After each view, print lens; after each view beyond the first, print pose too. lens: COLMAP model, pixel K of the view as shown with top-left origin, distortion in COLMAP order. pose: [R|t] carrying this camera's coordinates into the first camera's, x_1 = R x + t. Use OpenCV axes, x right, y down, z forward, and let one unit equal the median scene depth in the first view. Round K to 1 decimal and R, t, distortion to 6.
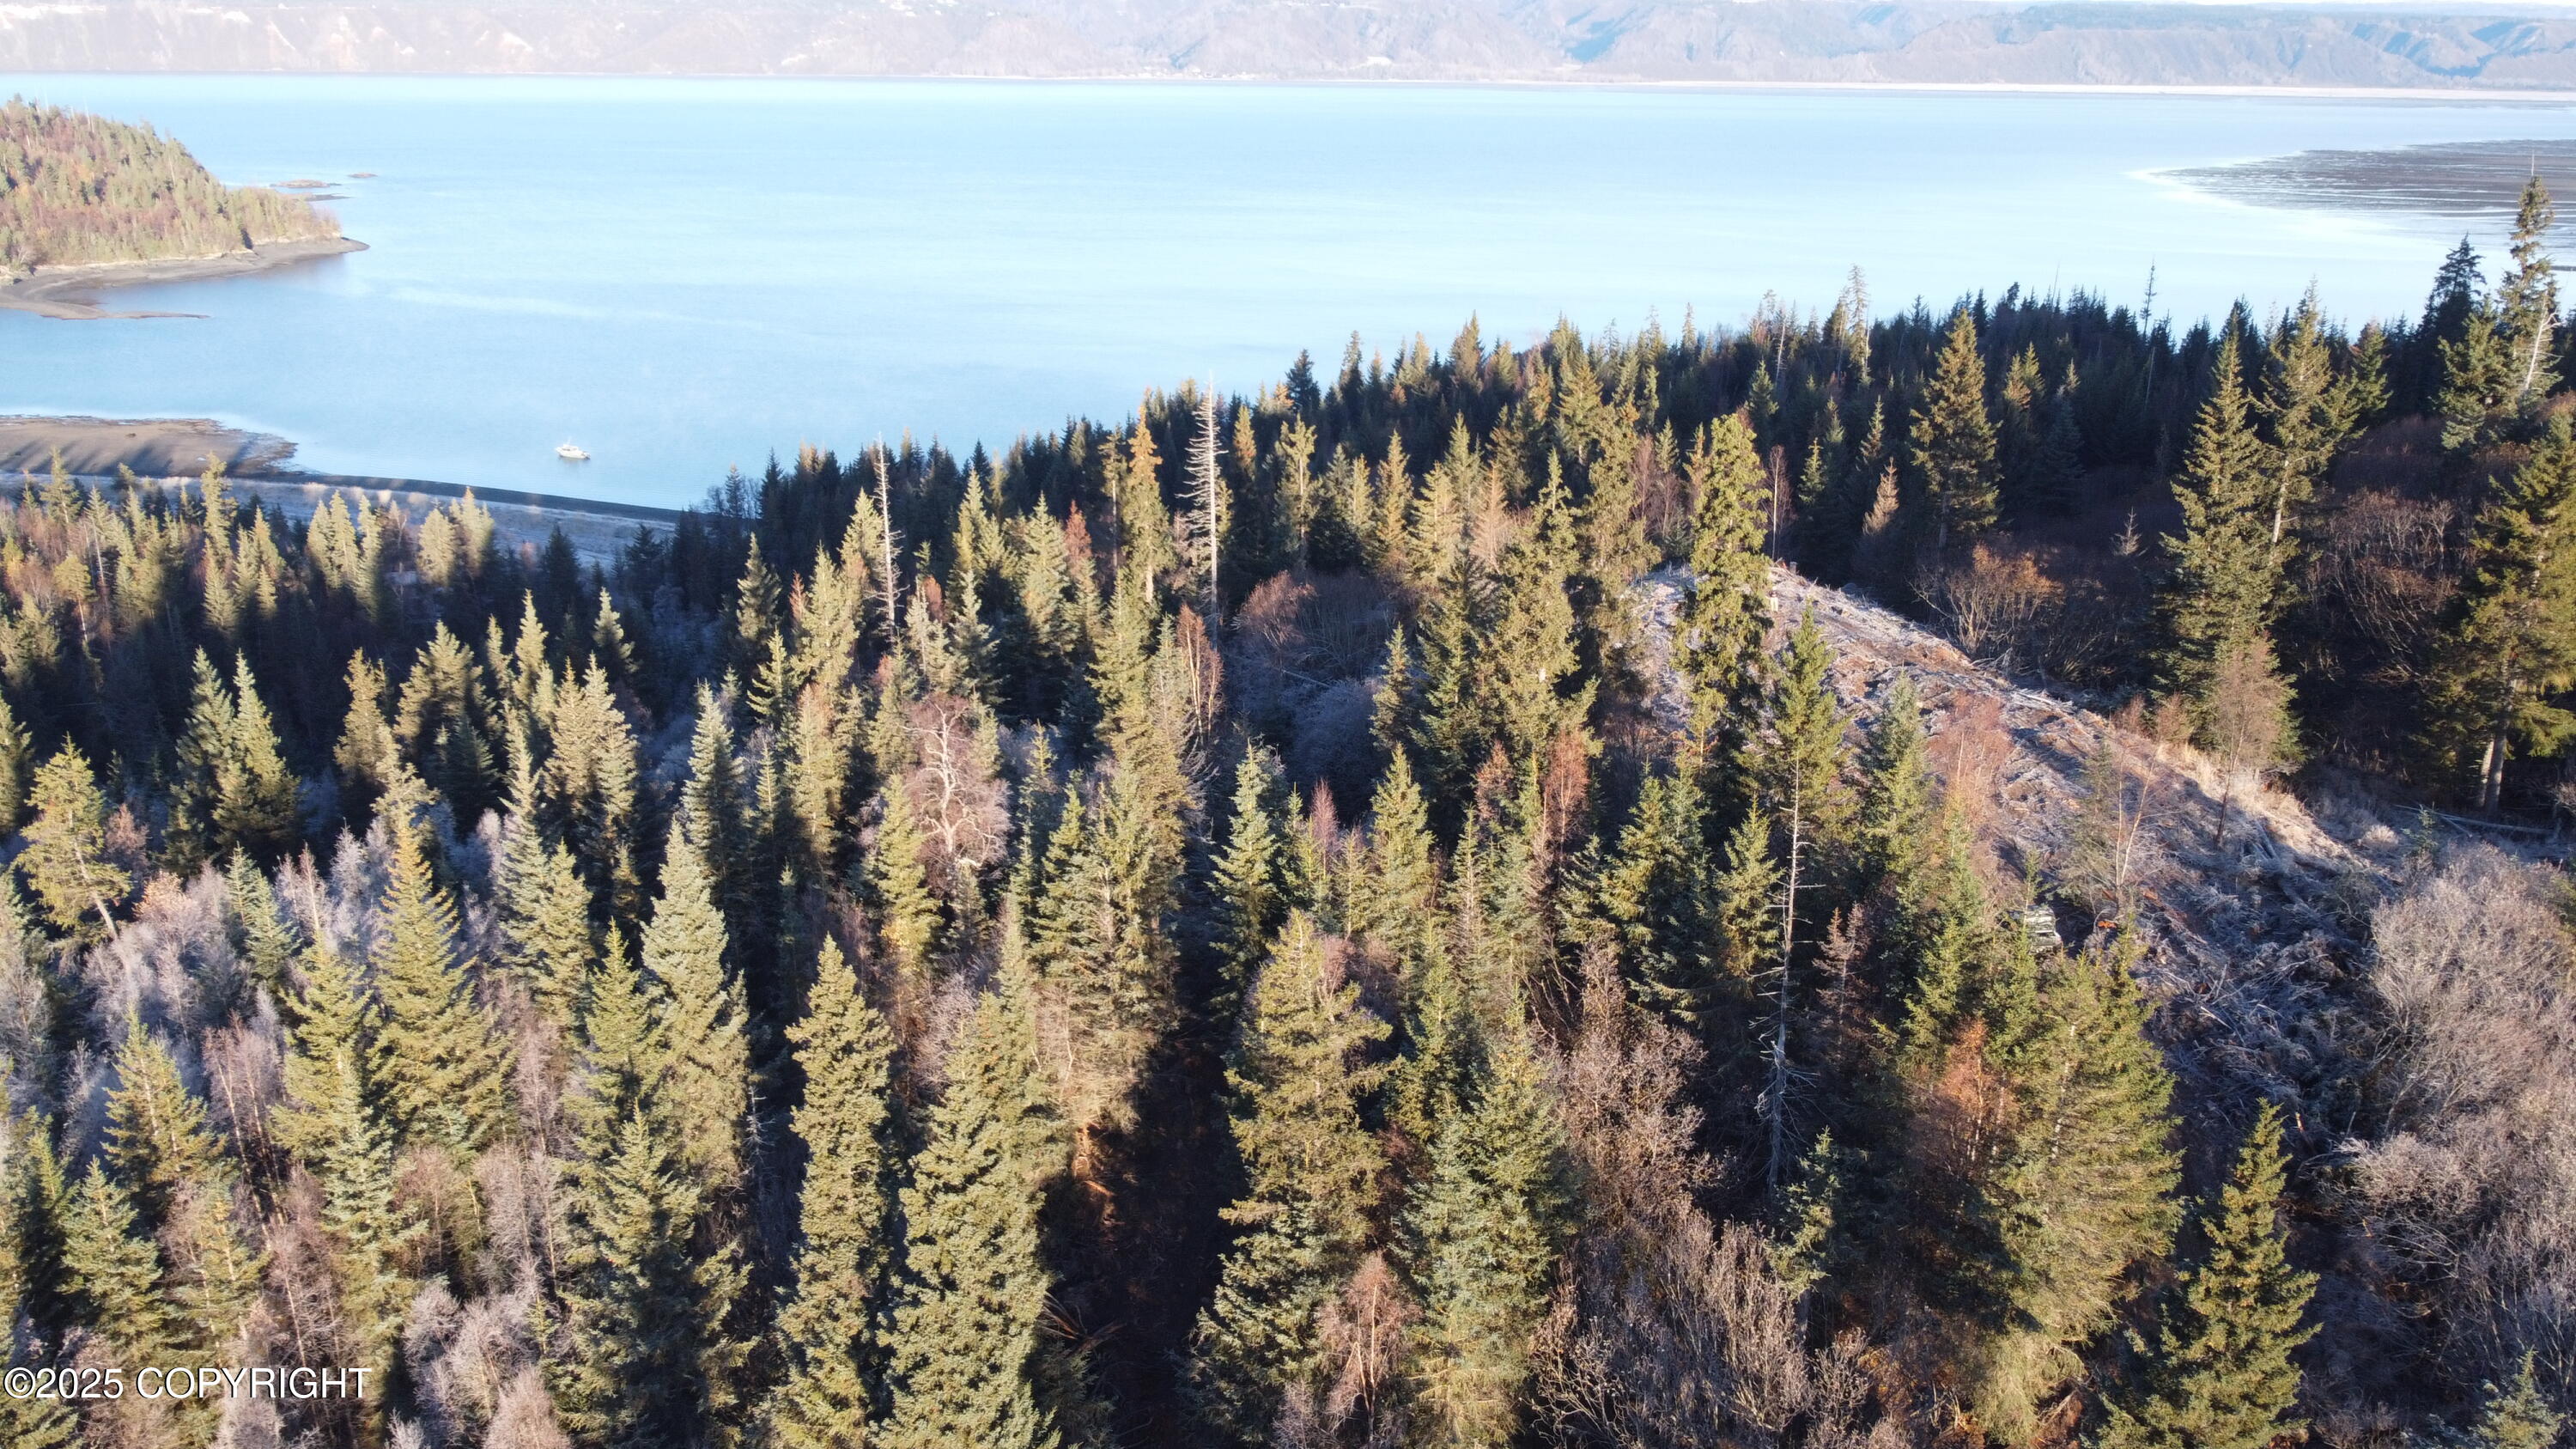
lens RADIAL K [[1938.1, 0, 1286.6], [0, 1938.1, 722.8], [0, 0, 1]] dist [0.000022, -0.004722]
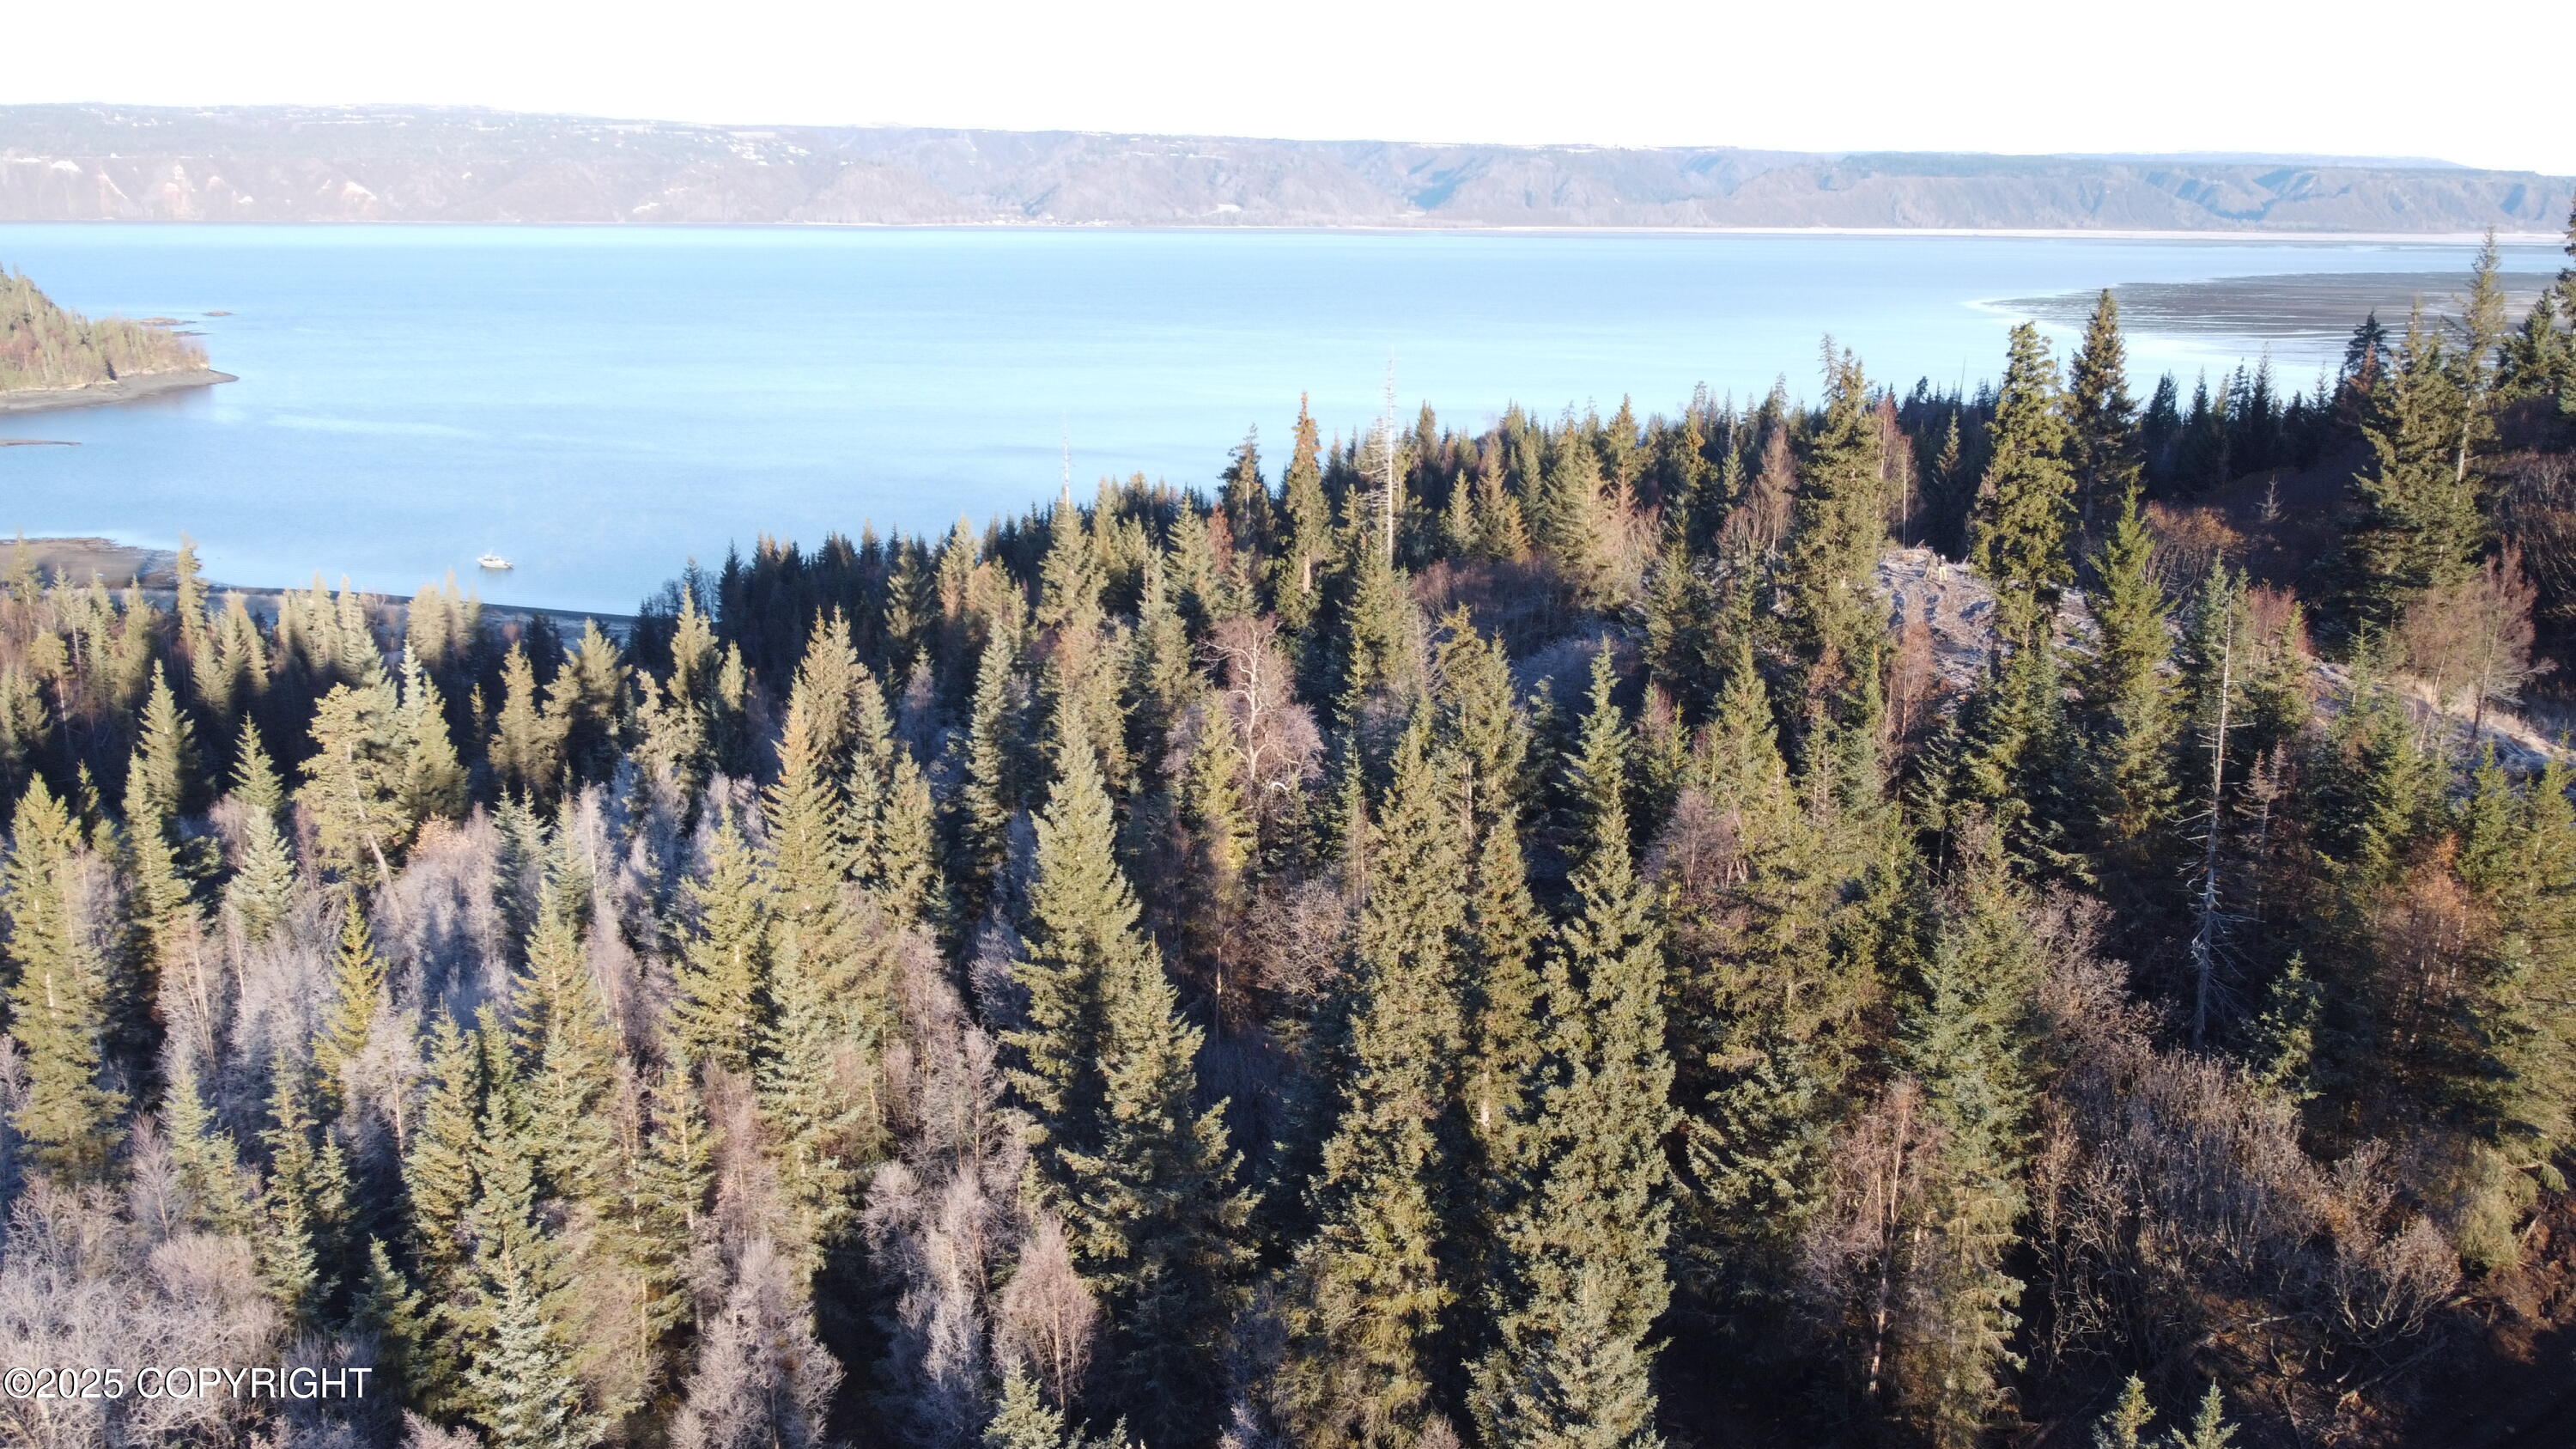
lens RADIAL K [[1938.1, 0, 1286.6], [0, 1938.1, 722.8], [0, 0, 1]] dist [0.000022, -0.004722]
pose [[0.997194, -0.021450, 0.071721, -0.244518], [0.026413, 0.997269, -0.068975, 0.114742], [-0.070046, 0.070676, 0.995037, 0.026268]]
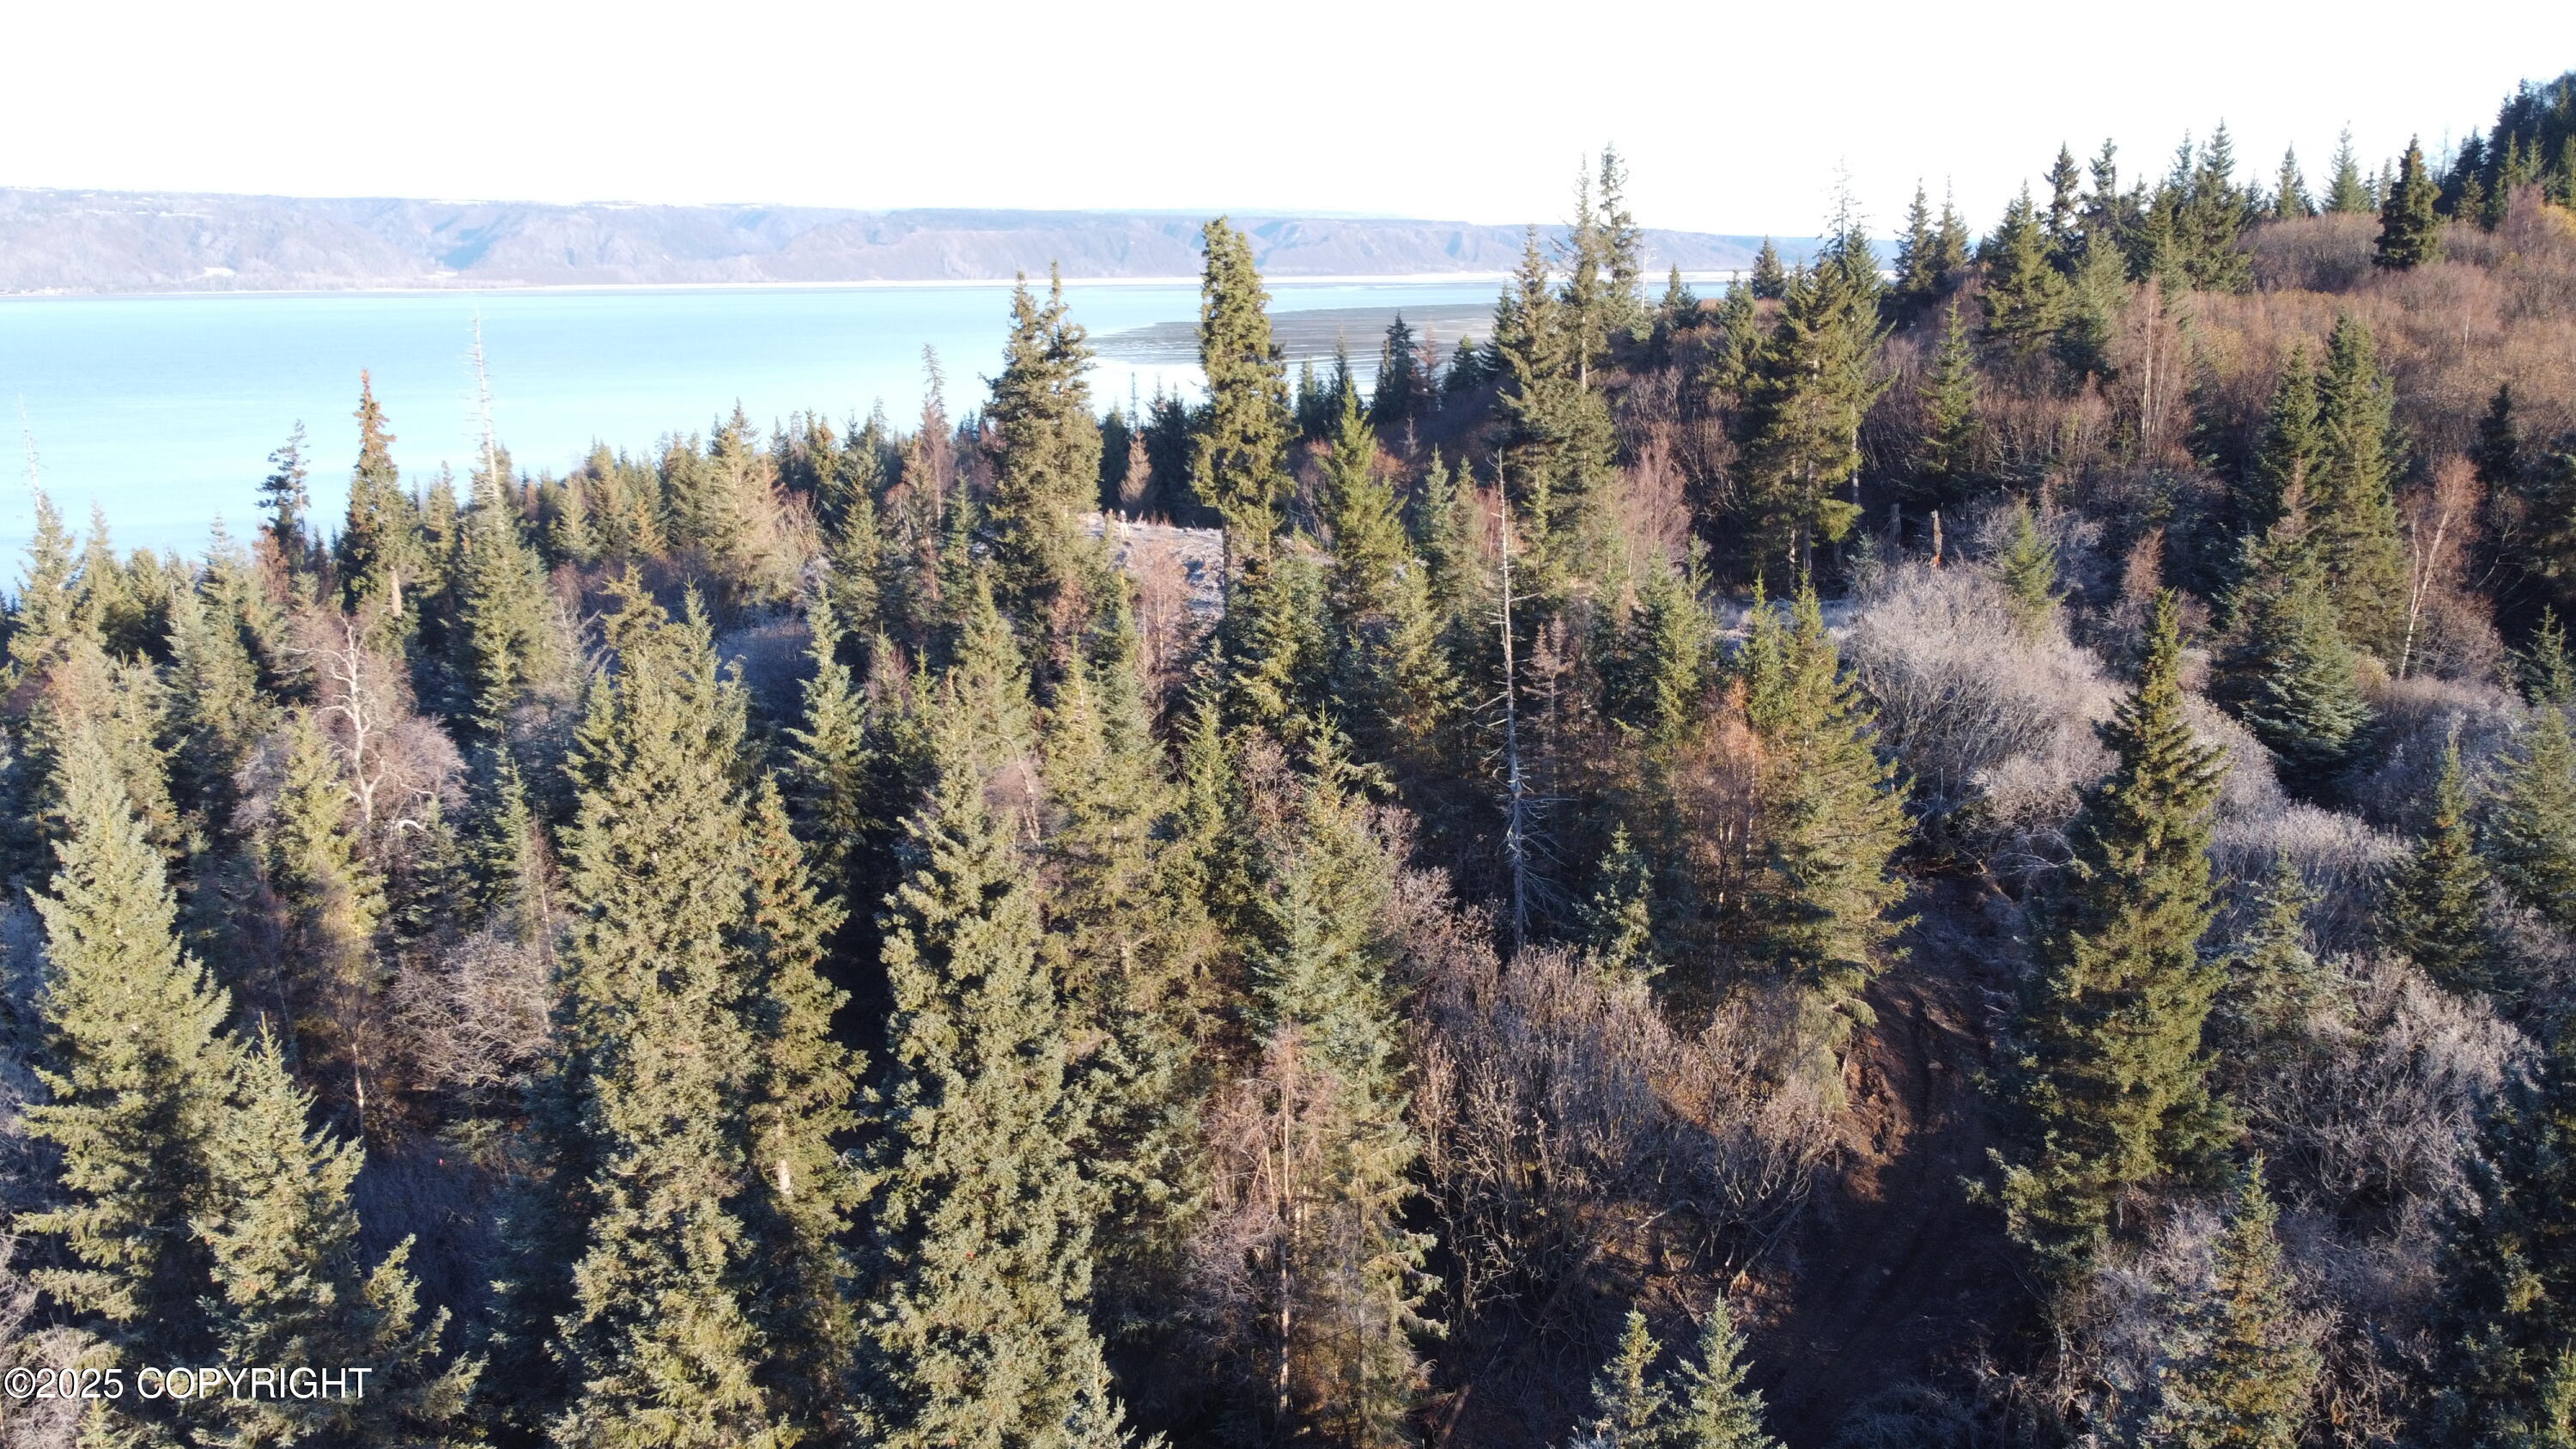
lens RADIAL K [[1936.2, 0, 1260.4], [0, 1936.2, 722.1], [0, 0, 1]] dist [0.011928, -0.009613]
pose [[0.863864, -0.133993, 0.485578, -0.253832], [0.180593, 0.982275, -0.050228, 0.138536], [-0.470240, 0.131082, 0.872749, 0.200097]]
